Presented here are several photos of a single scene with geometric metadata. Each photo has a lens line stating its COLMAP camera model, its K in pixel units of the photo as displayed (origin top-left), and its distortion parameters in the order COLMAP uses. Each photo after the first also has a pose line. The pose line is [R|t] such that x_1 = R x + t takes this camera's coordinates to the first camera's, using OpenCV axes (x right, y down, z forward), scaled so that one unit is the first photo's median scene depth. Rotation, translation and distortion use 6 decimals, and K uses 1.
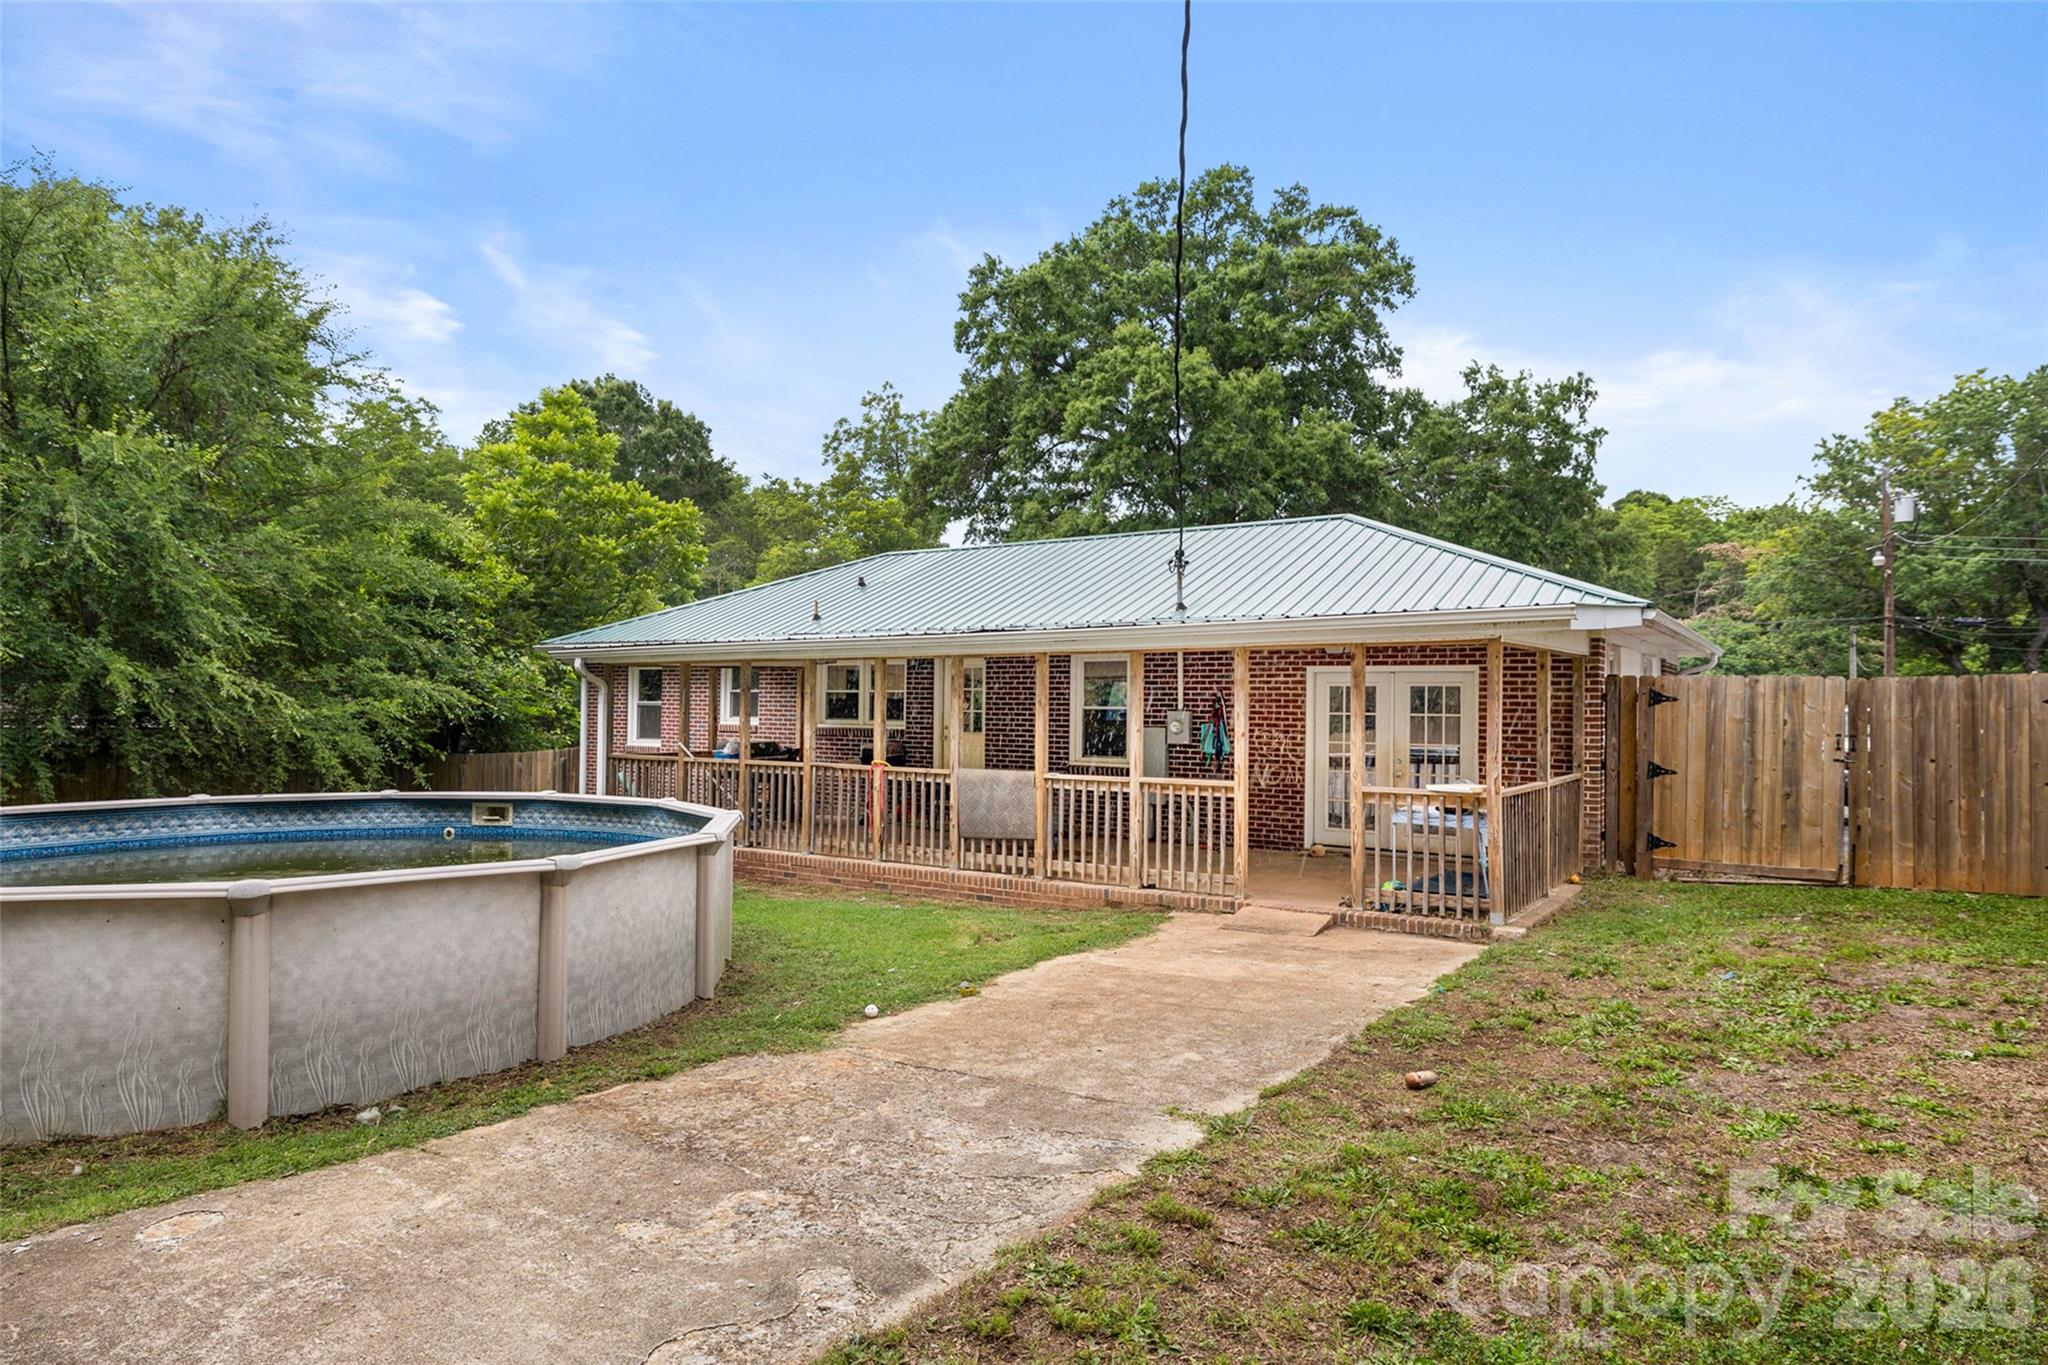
lens RADIAL K [[1196.0, 0, 1025.1], [0, 1196.0, 685.4], [0, 0, 1]] dist [-0.004031, -0.000238]
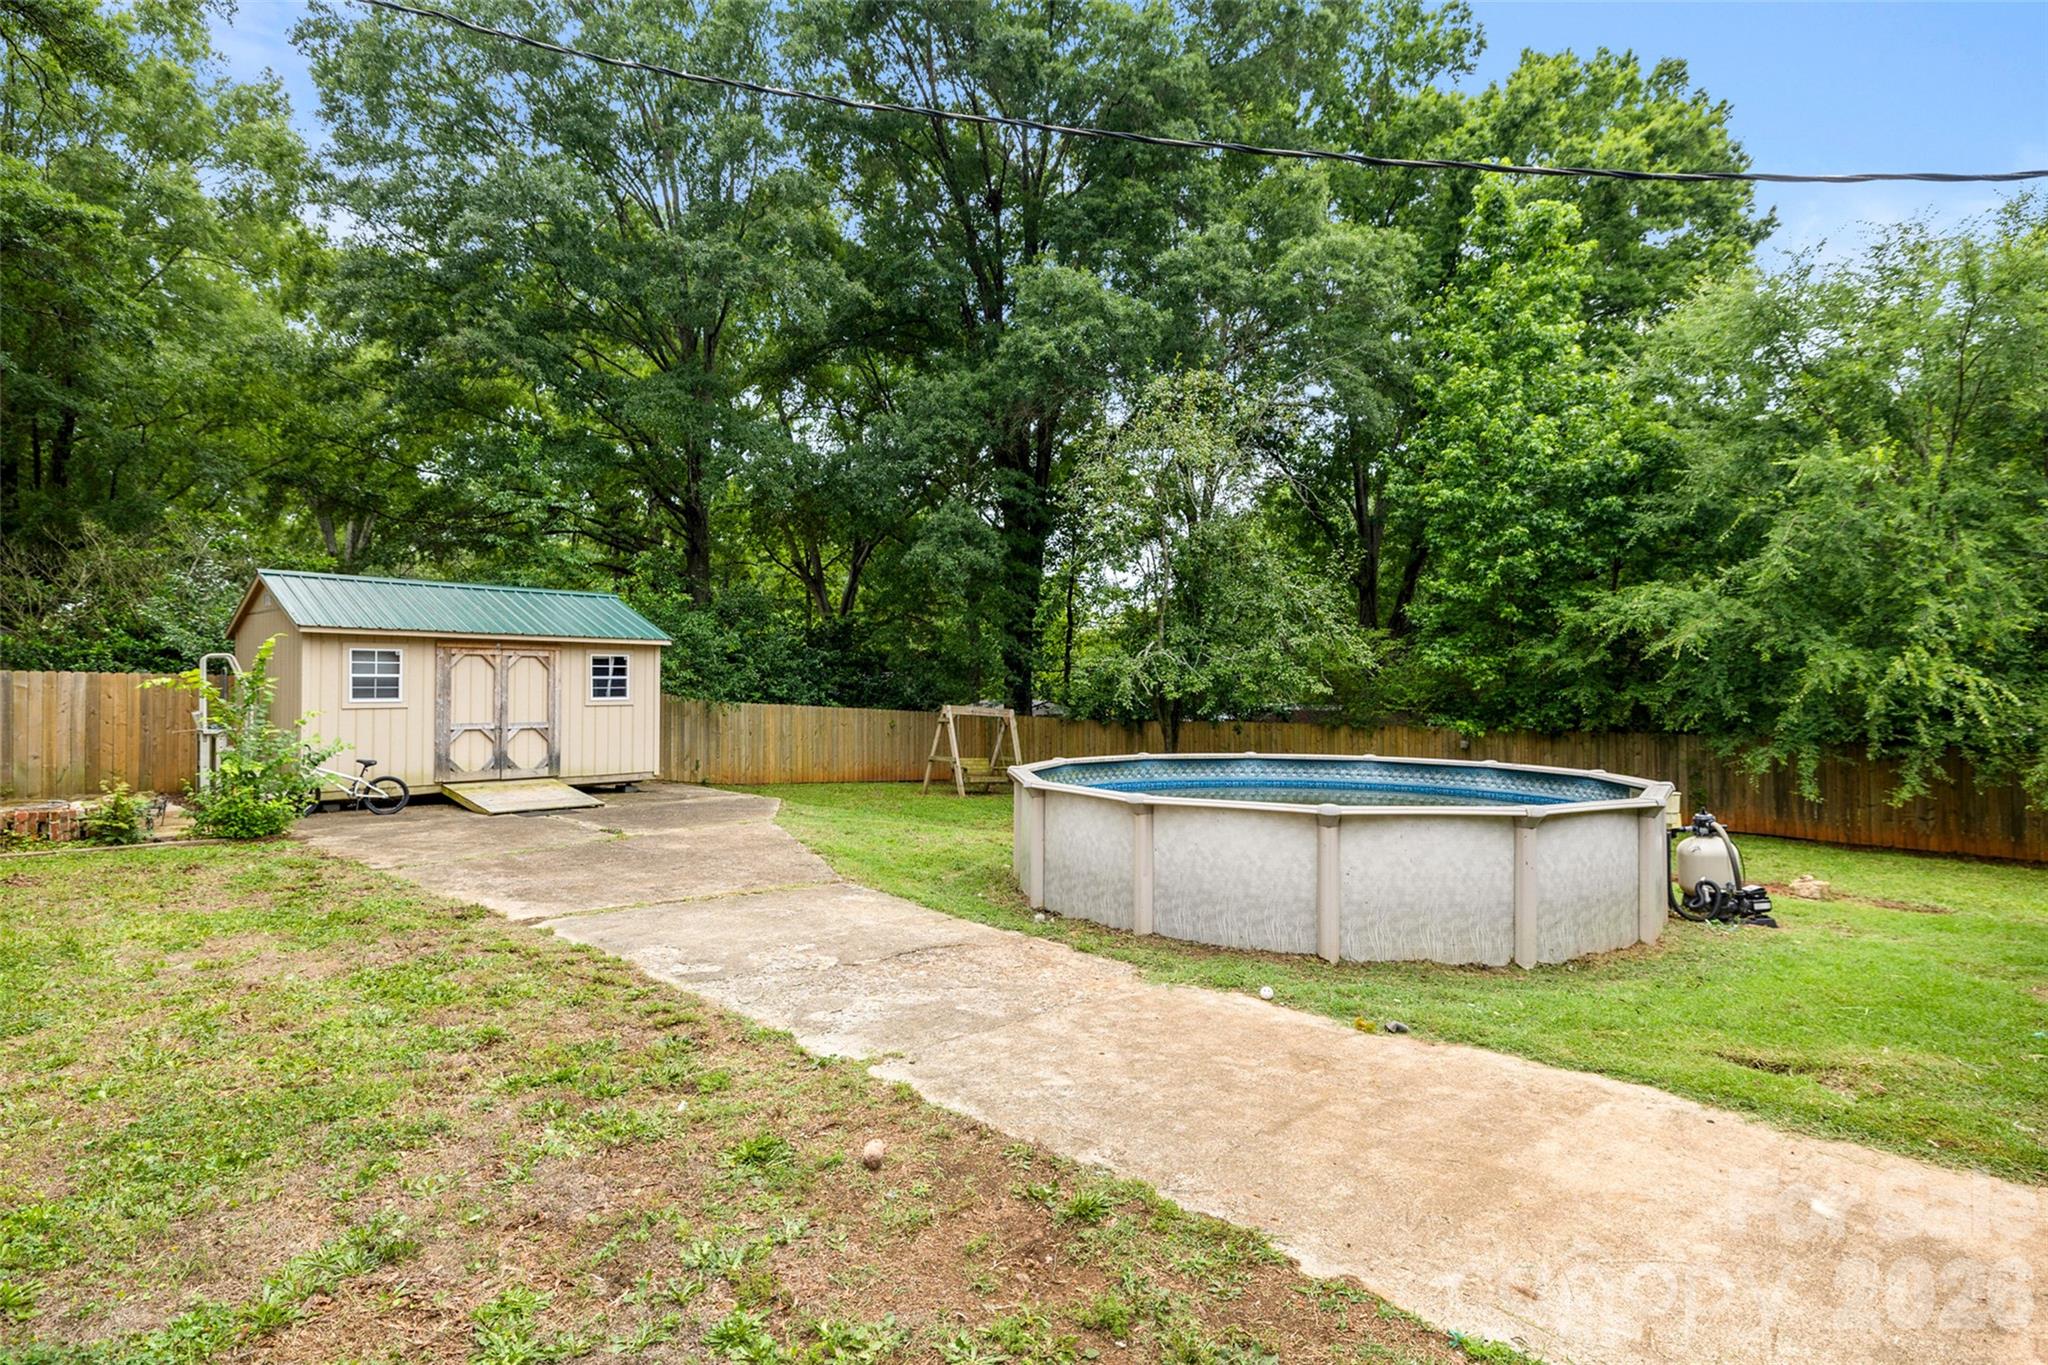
lens RADIAL K [[1054.3, 0, 1025.1], [0, 1054.3, 684.2], [0, 0, 1]] dist [0.001495, 0.000083]
pose [[-0.168374, -0.010042, -0.985672, 0.972203], [0.010957, 0.999867, -0.012059, 0.023376], [0.985662, -0.012831, -0.168241, 1.170934]]
